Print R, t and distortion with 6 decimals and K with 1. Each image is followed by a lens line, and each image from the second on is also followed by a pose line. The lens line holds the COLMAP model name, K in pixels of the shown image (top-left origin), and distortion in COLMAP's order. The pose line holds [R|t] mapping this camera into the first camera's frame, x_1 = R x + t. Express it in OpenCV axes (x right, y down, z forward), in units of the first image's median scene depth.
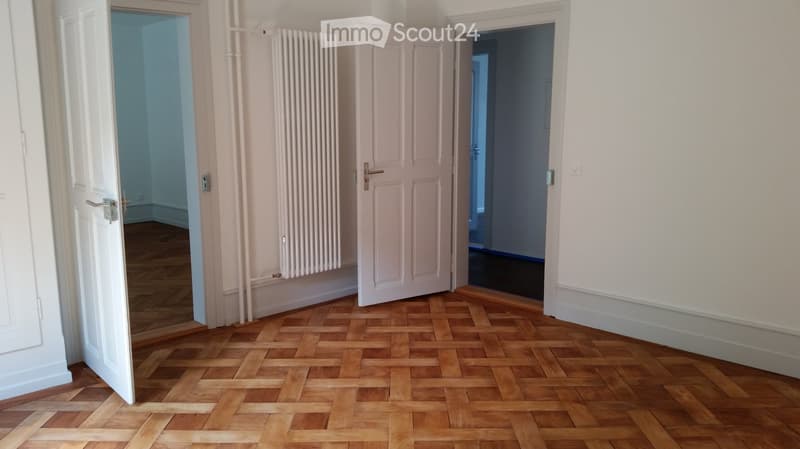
lens RADIAL K [[653.7, 0, 400.0], [0, 653.7, 224.5], [0, 0, 1]] dist [0.135002, -0.331313]
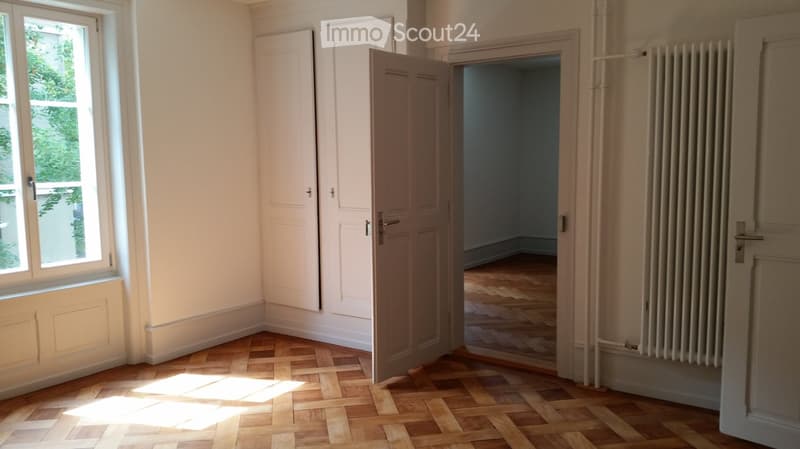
lens RADIAL K [[653.7, 0, 400.0], [0, 653.7, 224.5], [0, 0, 1]] dist [0.135002, -0.331313]
pose [[0.147625, 0.104986, -0.983455, 0.609946], [-0.148465, 0.985436, 0.082912, -0.105783], [0.977837, 0.133769, 0.161062, 0.614590]]
